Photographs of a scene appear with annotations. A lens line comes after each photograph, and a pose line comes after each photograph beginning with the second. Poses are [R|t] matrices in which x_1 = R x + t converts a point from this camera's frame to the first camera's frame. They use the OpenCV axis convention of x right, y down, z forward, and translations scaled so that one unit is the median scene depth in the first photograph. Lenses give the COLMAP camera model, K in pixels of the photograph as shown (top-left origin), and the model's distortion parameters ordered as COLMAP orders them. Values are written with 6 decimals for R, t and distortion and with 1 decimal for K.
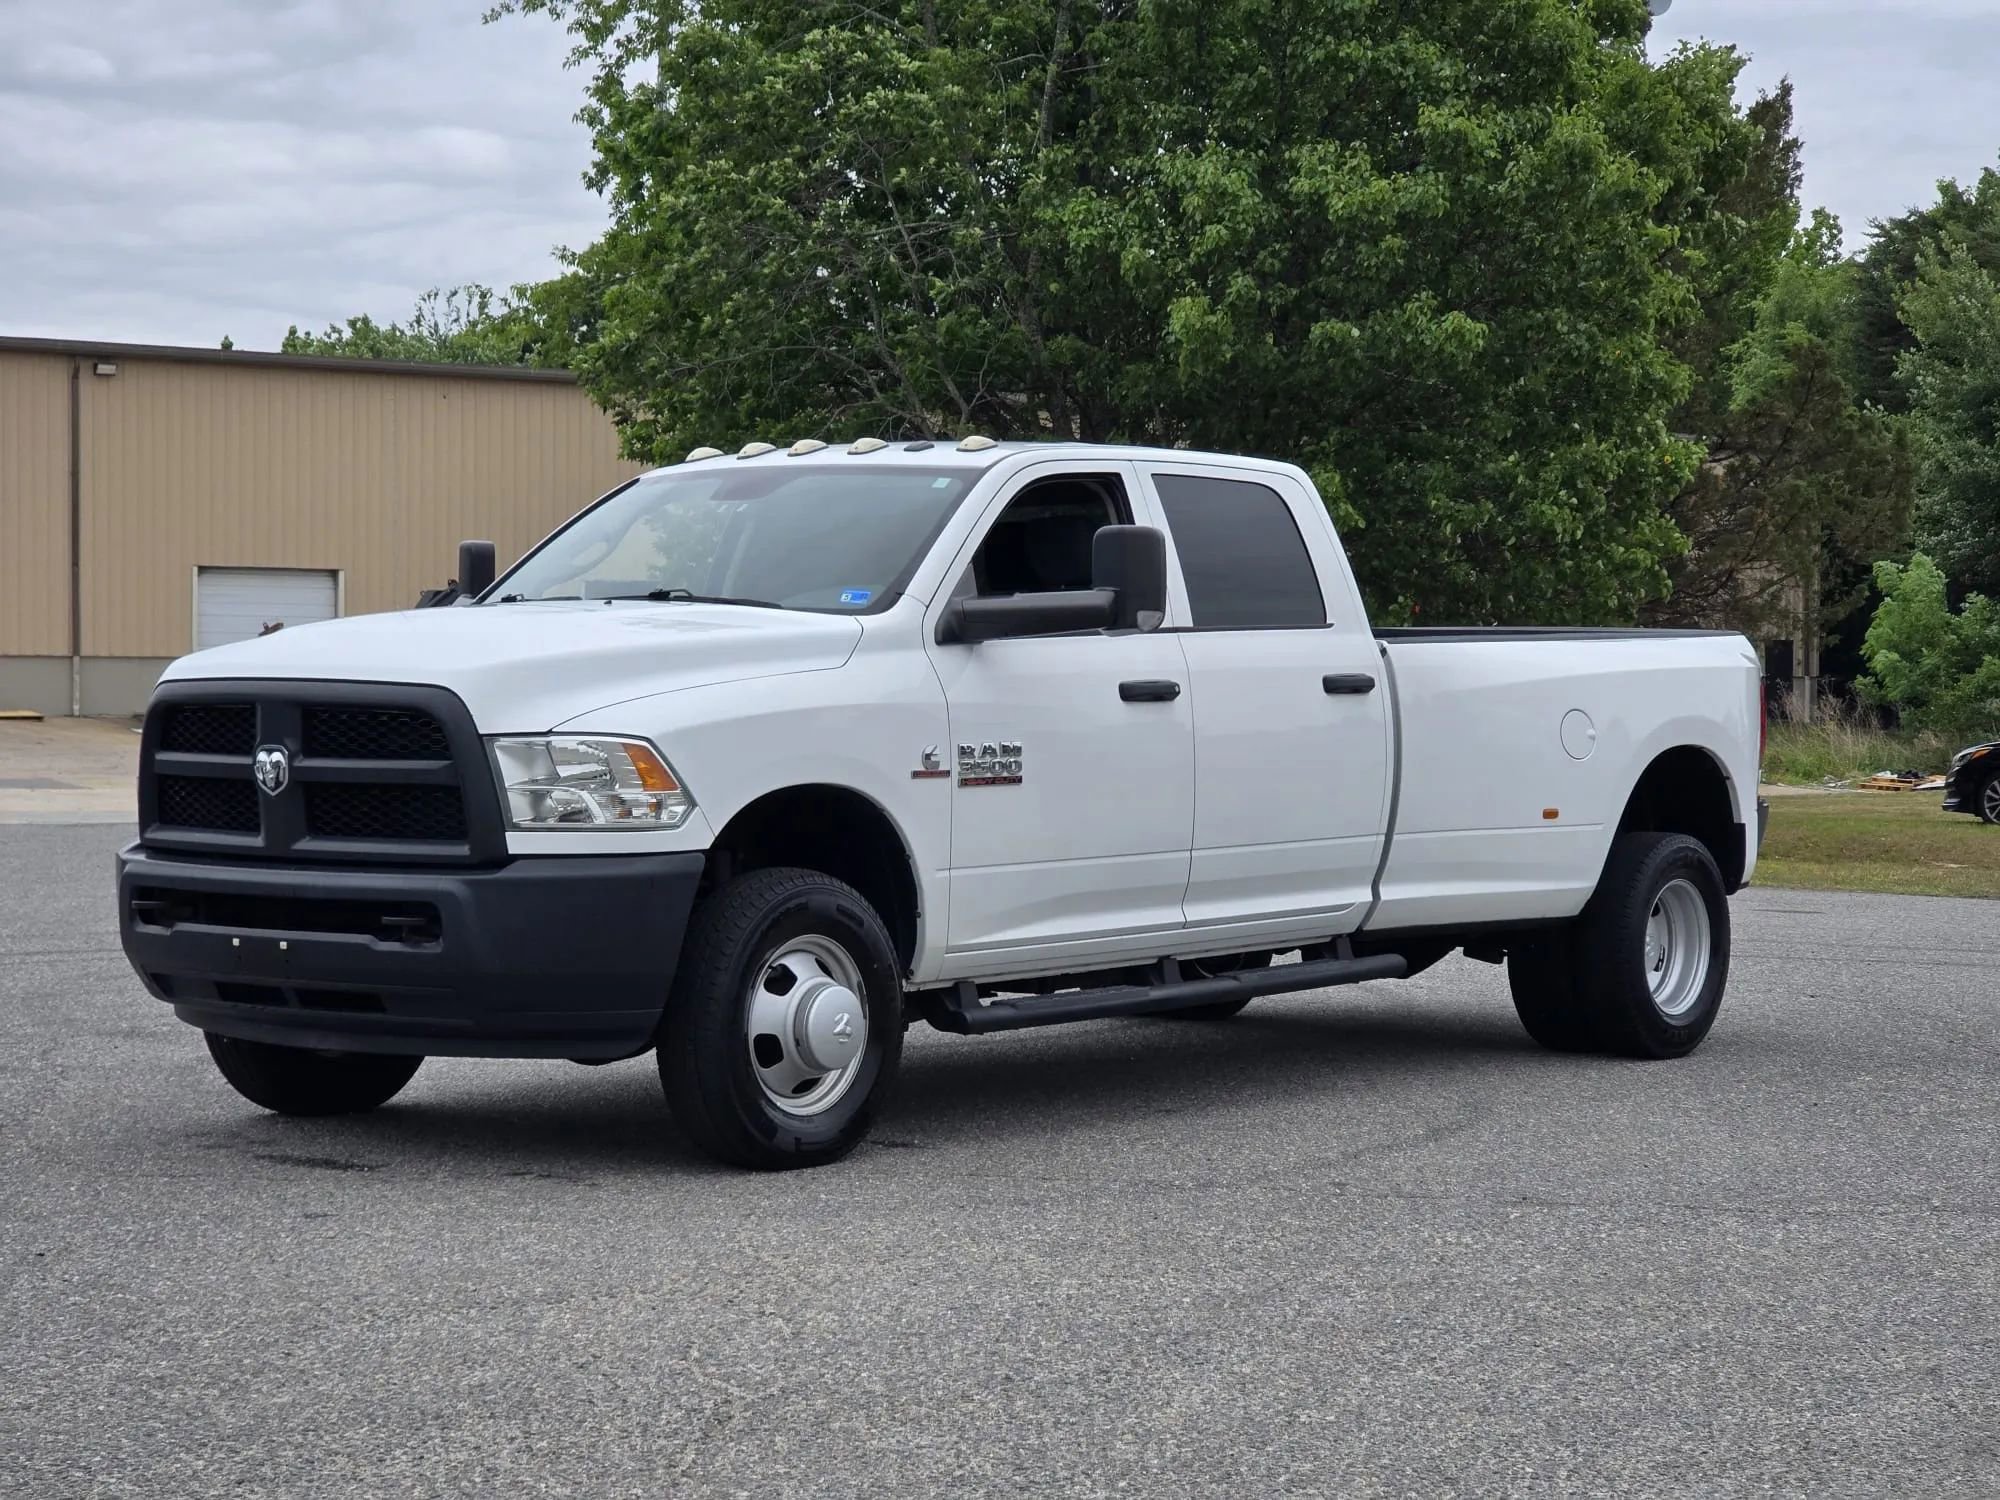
lens RADIAL K [[3870.3, 0, 1000.0], [0, 3870.3, 750.0], [0, 0, 1]] dist [-0.000113, 0.466961]
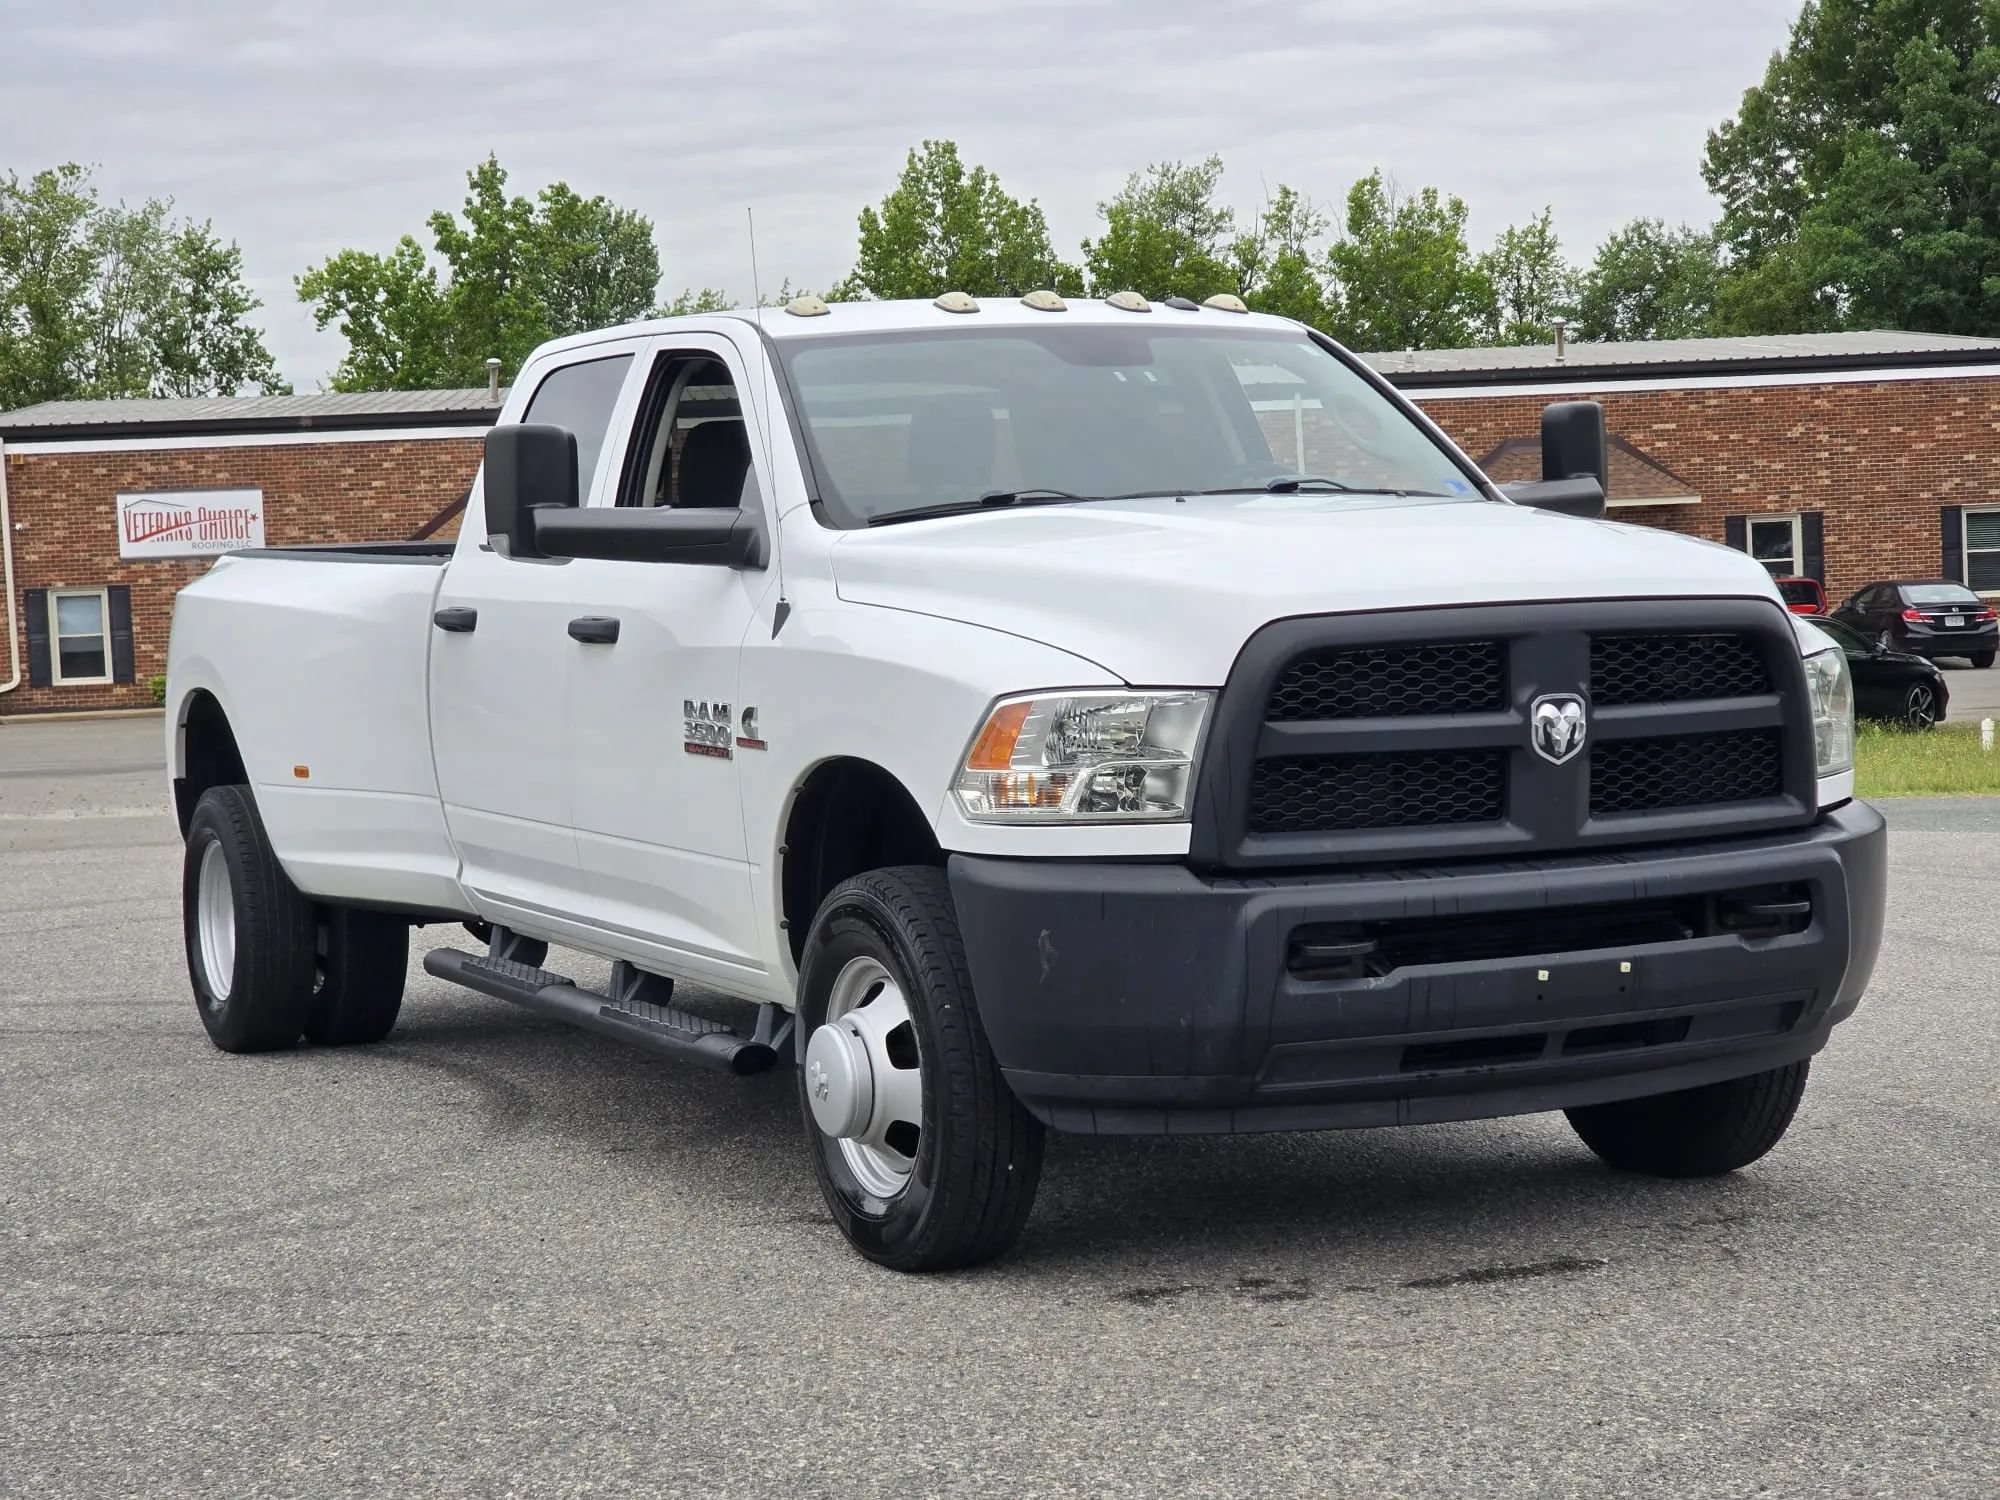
lens RADIAL K [[3750.7, 0, 1000.0], [0, 3750.7, 750.0], [0, 0, 1]] dist [-0.522115, 7.879836]
pose [[0.416971, -0.070649, 0.906170, -0.801650], [0.057801, 0.997018, 0.051135, -0.030112], [-0.907080, 0.031055, 0.419811, 0.756824]]
